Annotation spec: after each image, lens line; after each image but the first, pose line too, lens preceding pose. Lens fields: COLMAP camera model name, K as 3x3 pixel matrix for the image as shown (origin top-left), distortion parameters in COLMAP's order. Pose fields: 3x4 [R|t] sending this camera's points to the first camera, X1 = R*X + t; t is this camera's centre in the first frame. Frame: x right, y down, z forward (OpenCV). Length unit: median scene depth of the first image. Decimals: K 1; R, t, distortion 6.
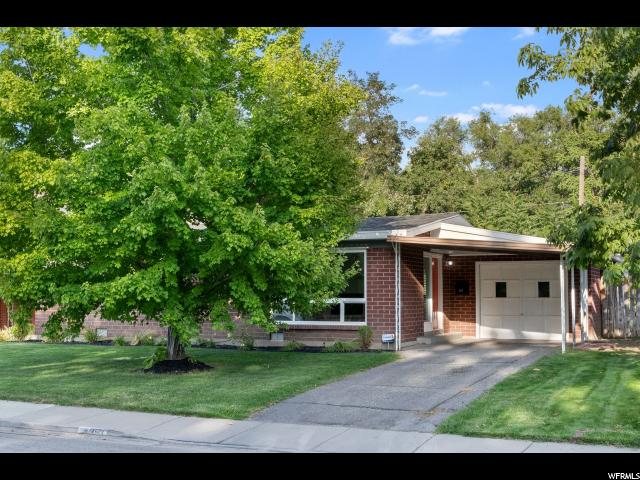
lens RADIAL K [[893.3, 0, 320.0], [0, 893.3, 240.0], [0, 0, 1]] dist [-0.022682, -0.003879]
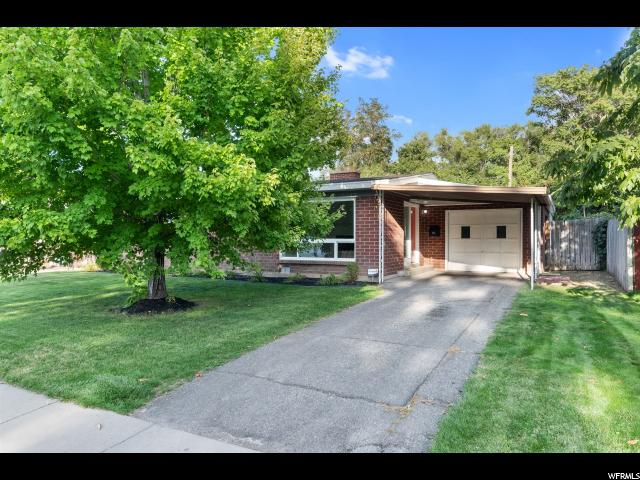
lens RADIAL K [[451.5, 0, 320.0], [0, 451.5, 240.0], [0, 0, 1]] dist [0.005331, -0.000008]
pose [[0.997303, -0.000175, -0.073389, 0.048905], [0.004941, 0.997888, 0.064765, 0.026945], [0.073223, -0.064953, 0.995198, 0.388865]]
